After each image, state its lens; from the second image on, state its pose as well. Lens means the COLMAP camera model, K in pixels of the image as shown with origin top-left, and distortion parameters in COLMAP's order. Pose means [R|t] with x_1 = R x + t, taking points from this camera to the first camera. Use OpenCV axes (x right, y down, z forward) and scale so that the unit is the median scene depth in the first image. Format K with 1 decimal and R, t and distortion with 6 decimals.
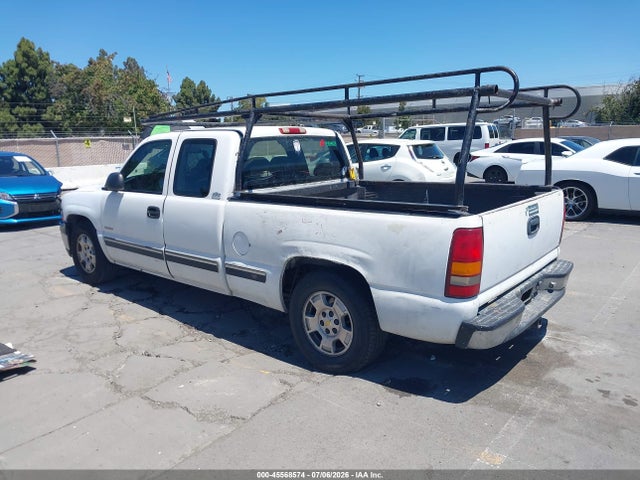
lens RADIAL K [[498.8, 0, 324.2], [0, 498.8, 241.2], [0, 0, 1]] dist [-0.005344, -0.000638]
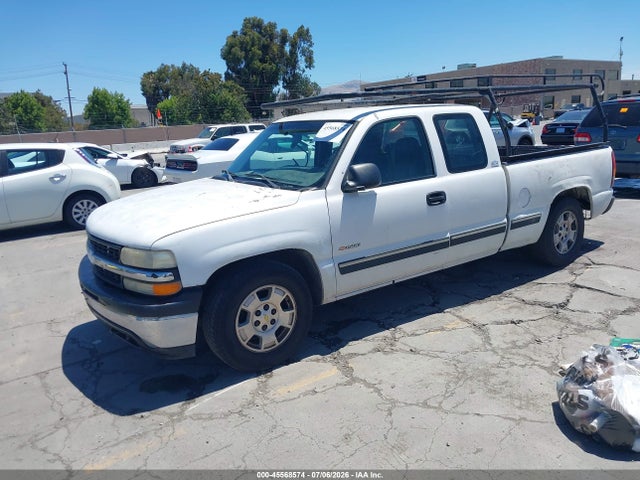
lens RADIAL K [[498.8, 0, 325.0], [0, 498.8, 239.6], [0, 0, 1]] dist [-0.005344, -0.000638]
pose [[0.279809, -0.218613, 0.934834, -1.275508], [0.246501, 0.957445, 0.150119, -0.174094], [-0.927871, 0.188433, 0.321790, 0.945767]]
